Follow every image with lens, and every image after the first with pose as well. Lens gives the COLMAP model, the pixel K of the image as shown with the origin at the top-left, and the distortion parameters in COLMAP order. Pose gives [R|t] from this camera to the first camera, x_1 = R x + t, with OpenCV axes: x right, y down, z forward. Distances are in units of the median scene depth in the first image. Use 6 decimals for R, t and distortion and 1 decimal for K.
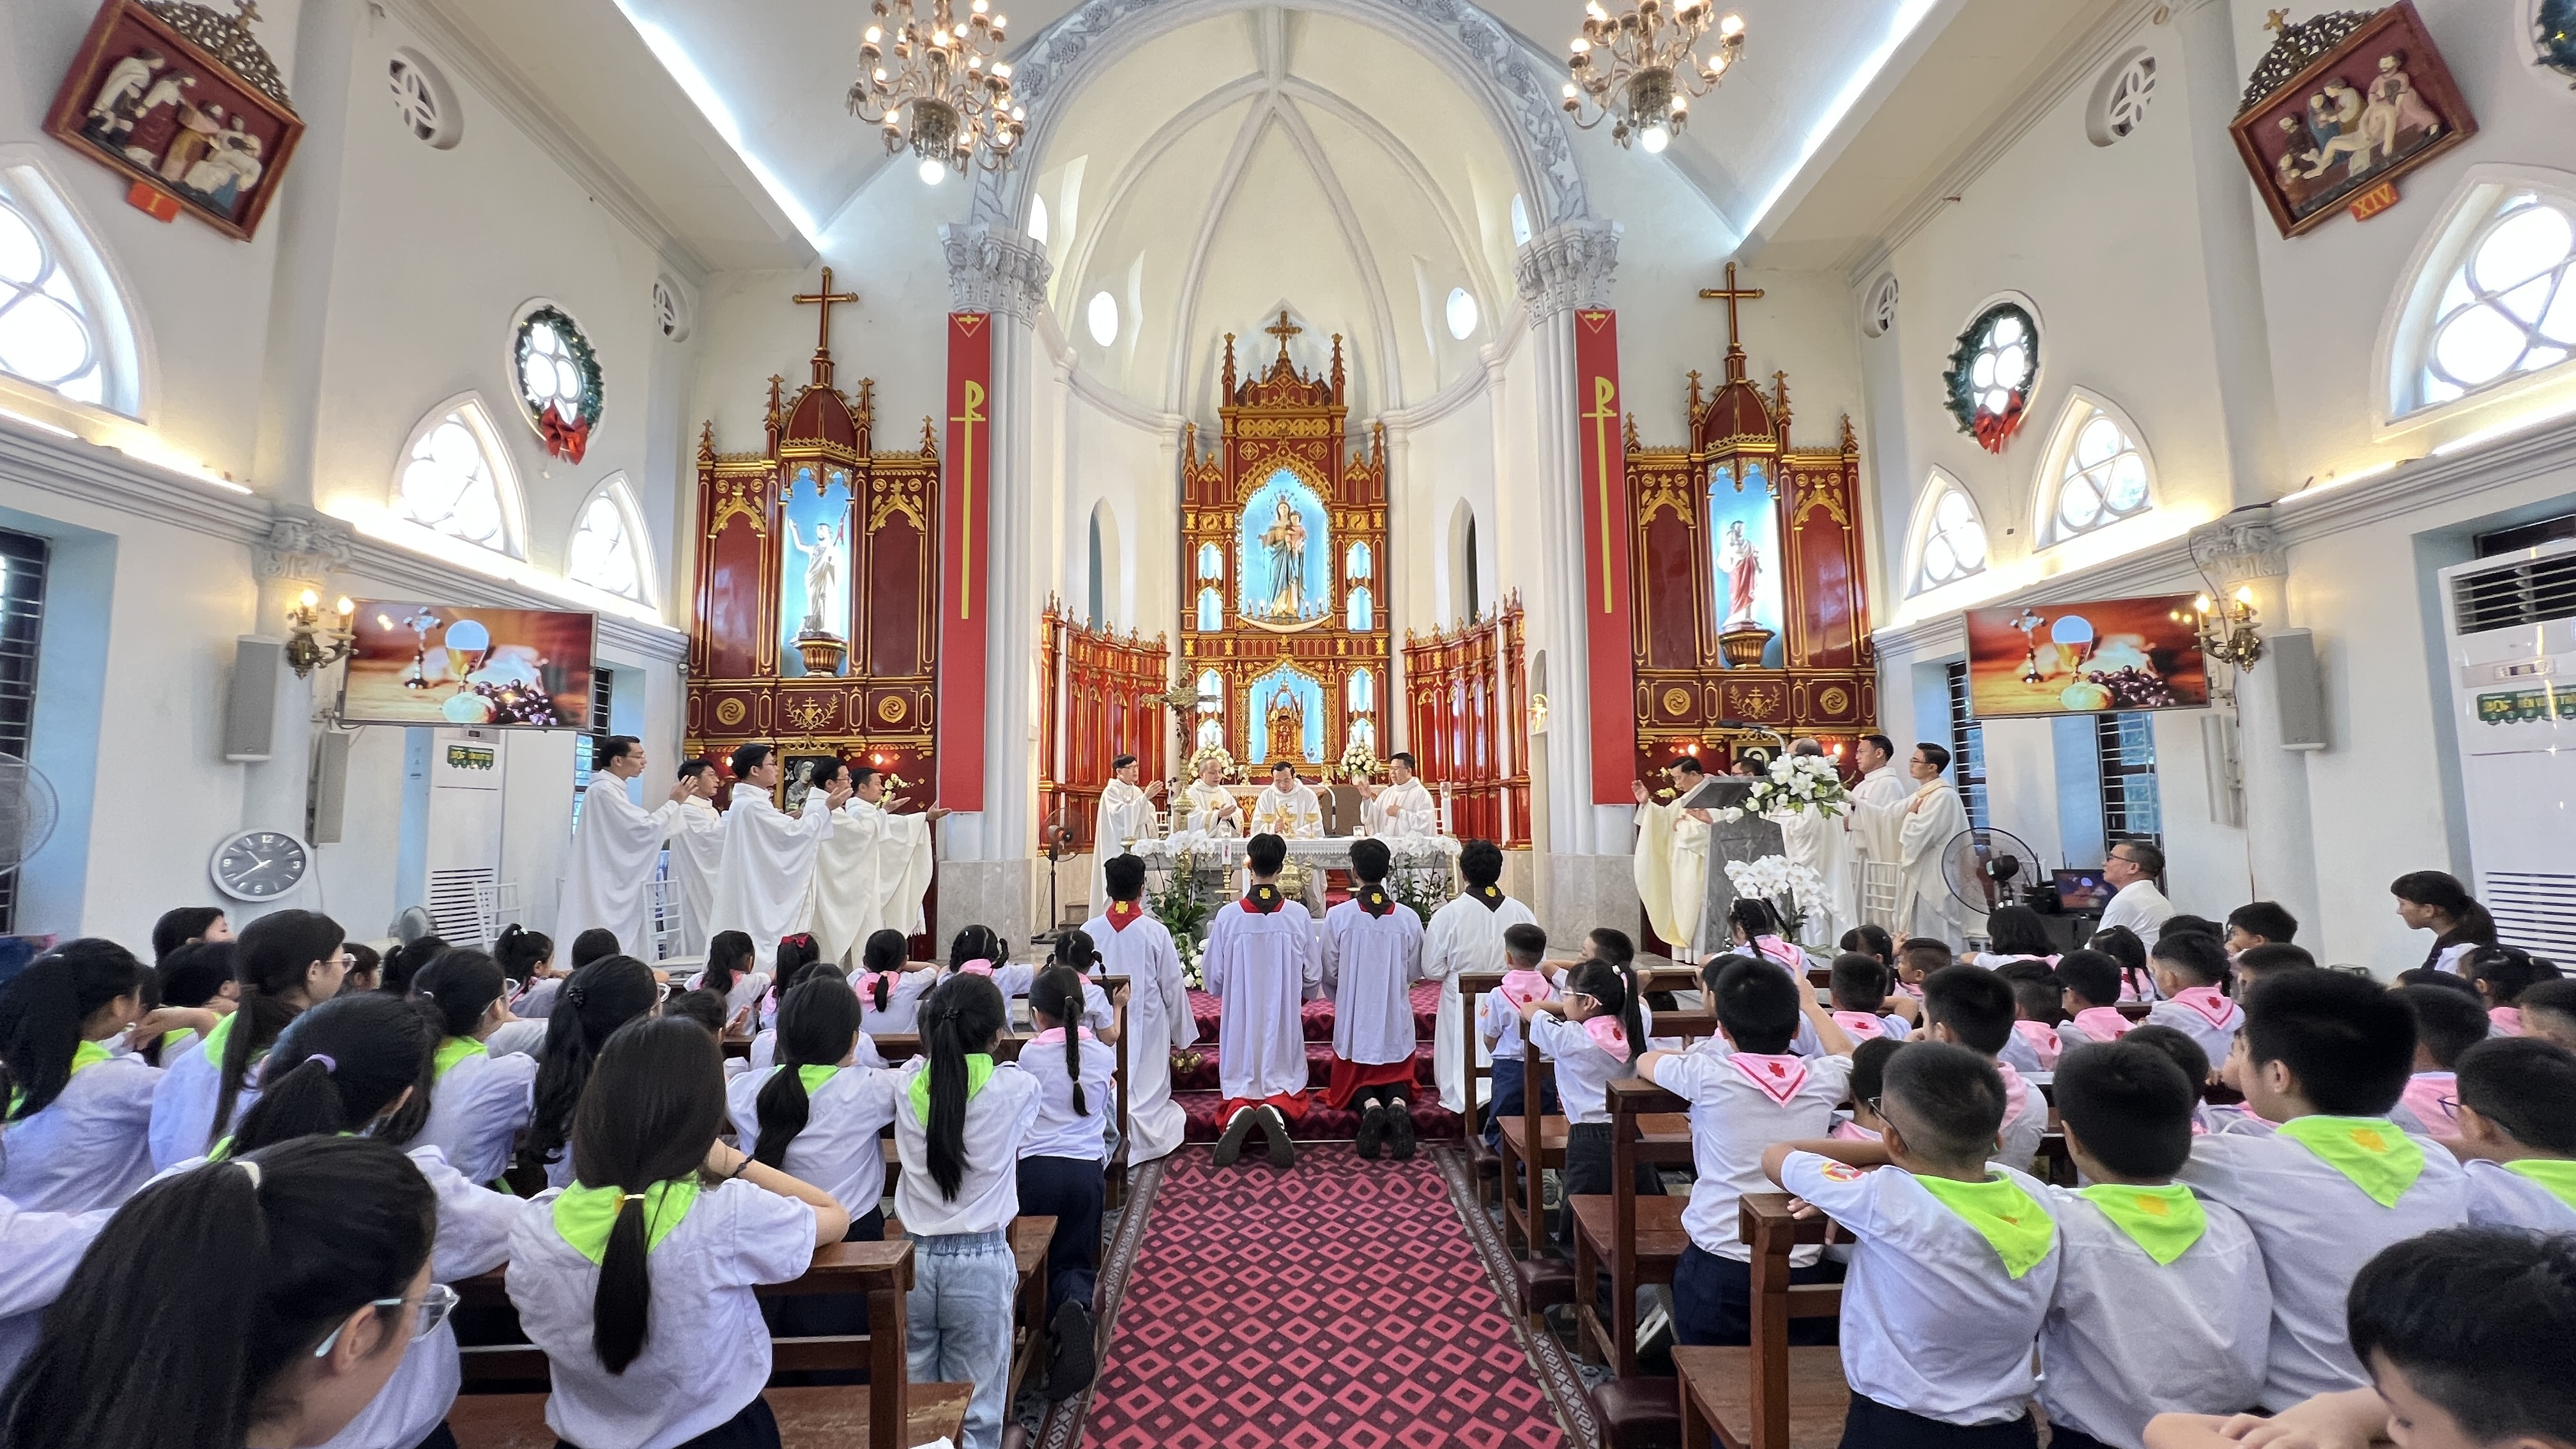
lens RADIAL K [[1039.8, 0, 1289.0], [0, 1039.8, 725.5], [0, 0, 1]] dist [-0.001723, 0.001614]
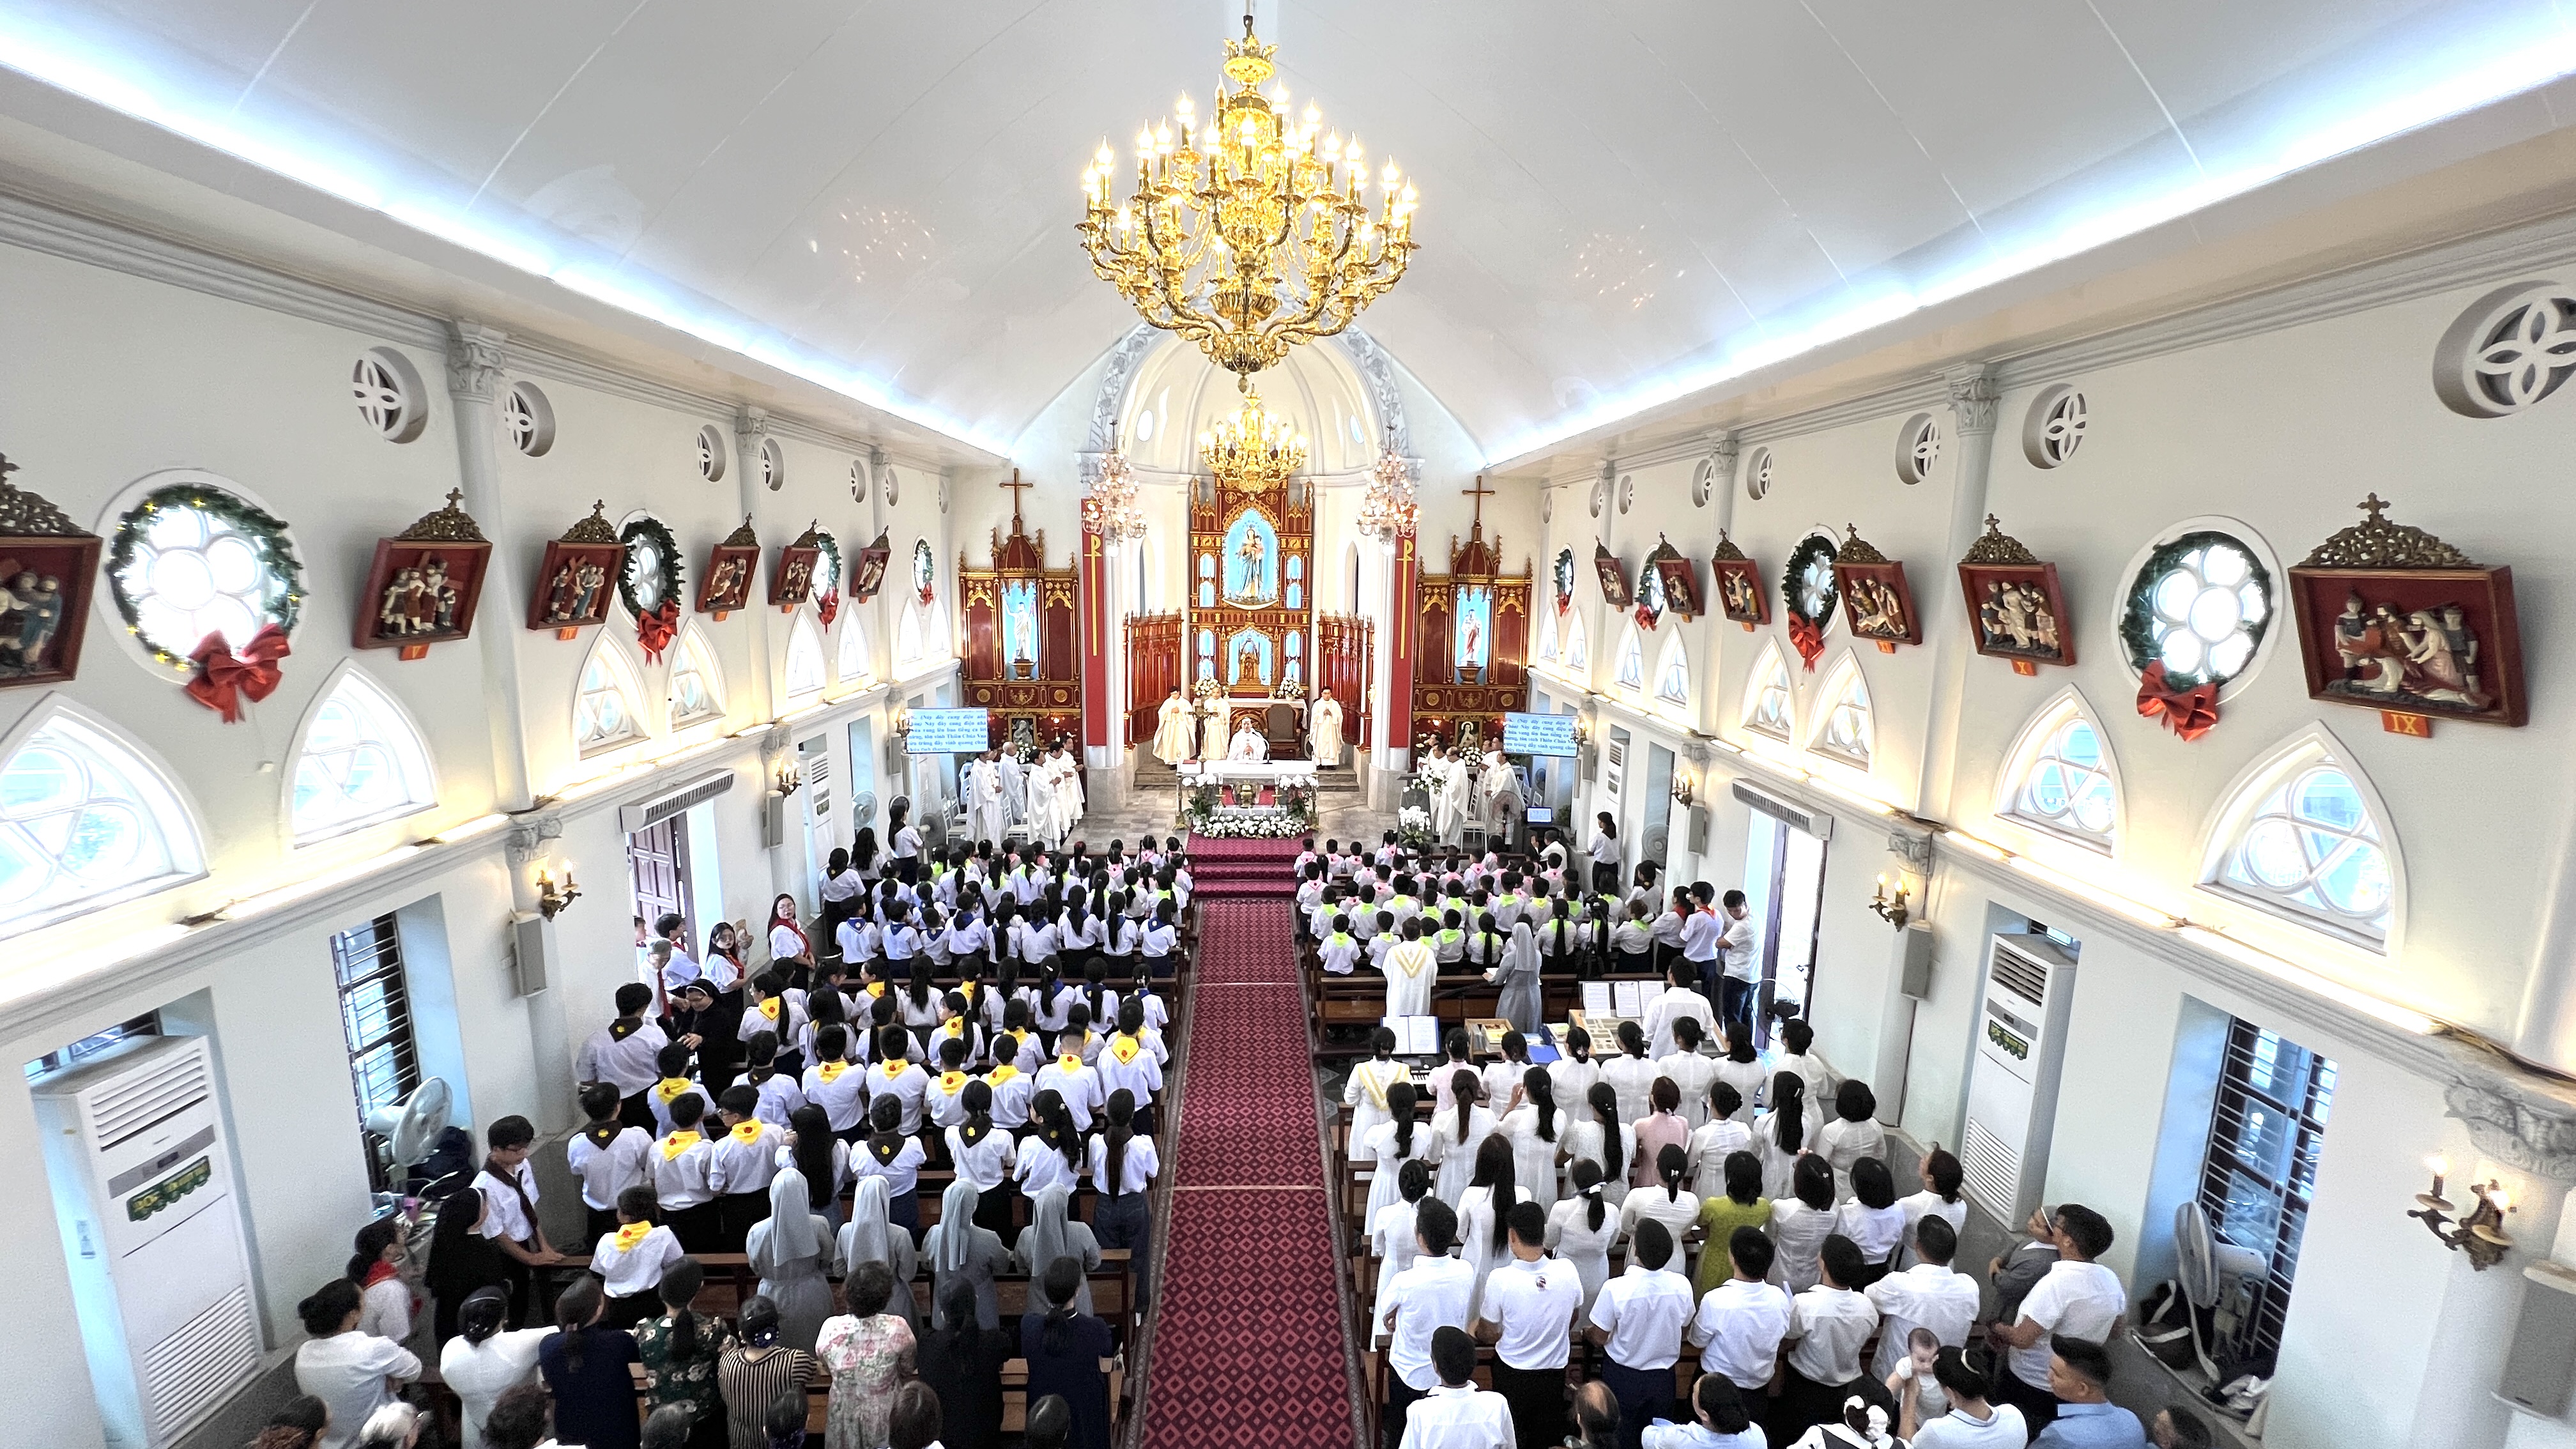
lens RADIAL K [[1152.0, 0, 1291.4], [0, 1152.0, 711.1], [0, 0, 1]] dist [-0.000476, -0.000006]
pose [[0.999410, 0.020904, 0.027254, 0.022430], [-0.027221, 0.965941, 0.257326, -0.591997], [-0.020947, -0.257916, 0.965940, -1.257360]]
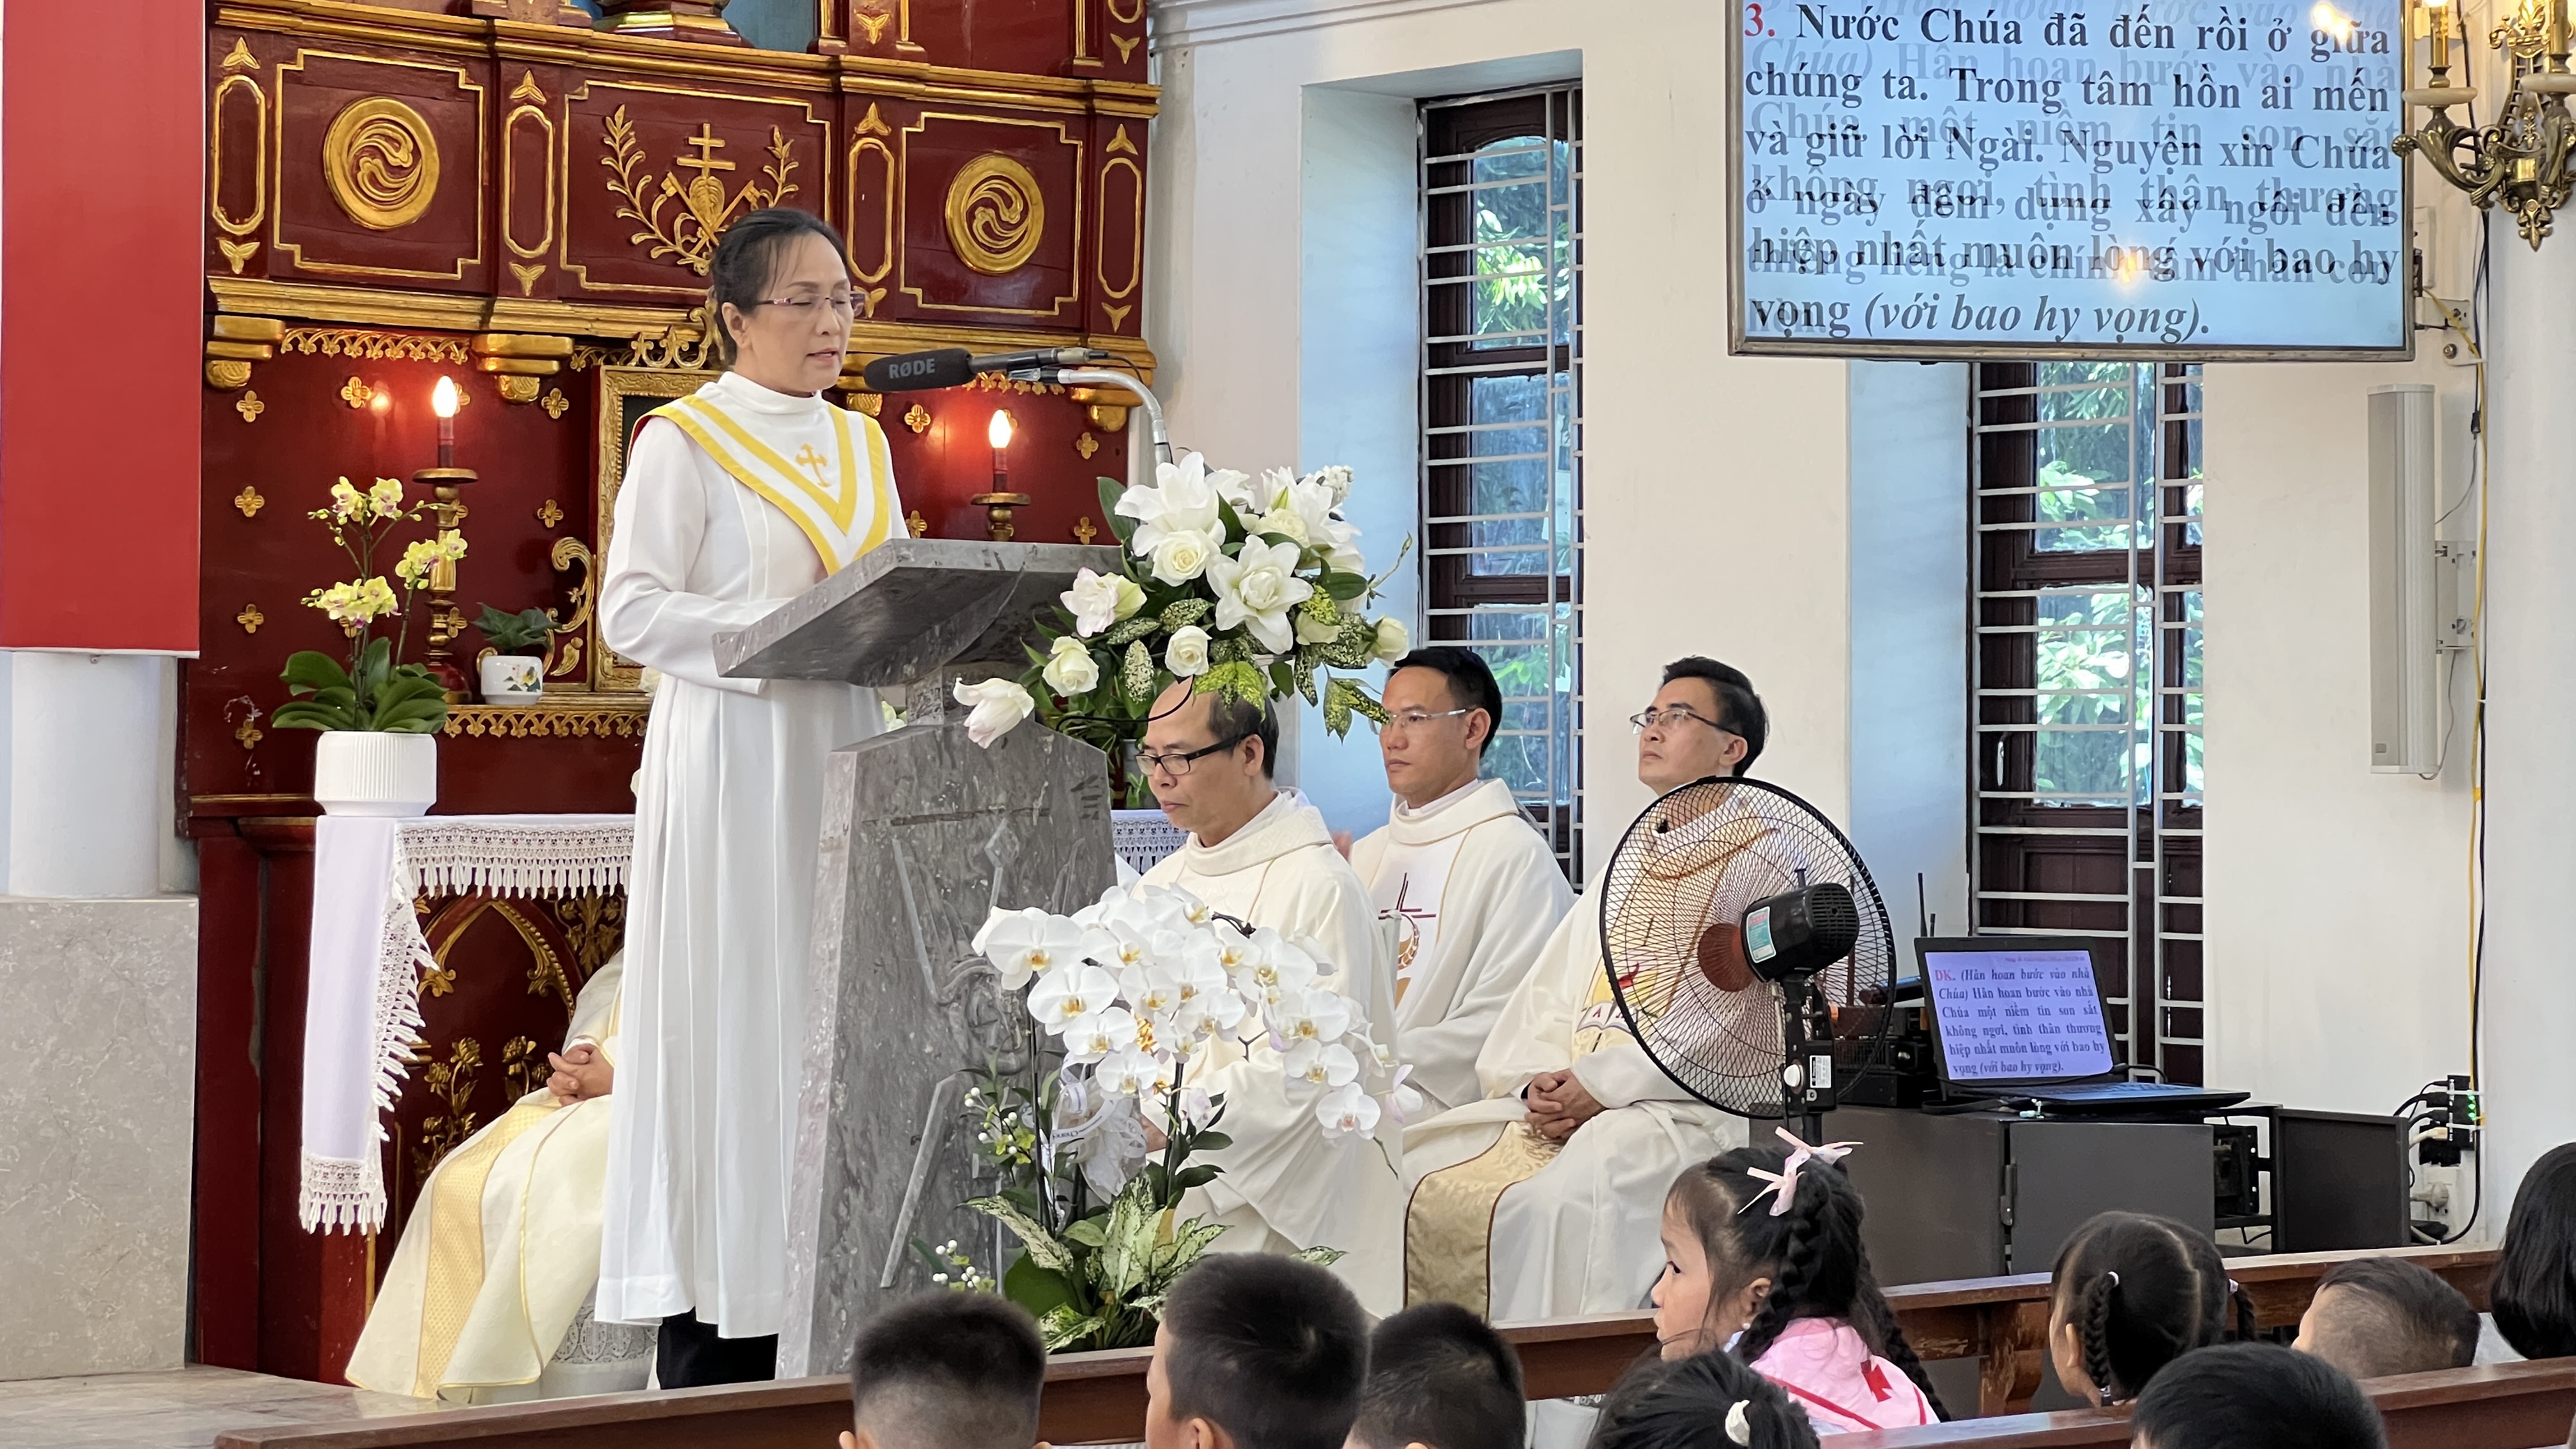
lens RADIAL K [[5824.8, 0, 1402.6], [0, 5824.8, 623.5], [0, 0, 1]] dist [0.081593, 0.000000]
pose [[0.761789, 0.026486, 0.647283, -0.221531], [-0.072335, 0.996393, 0.044360, 0.002197], [-0.643774, -0.080614, 0.760958, -0.022659]]
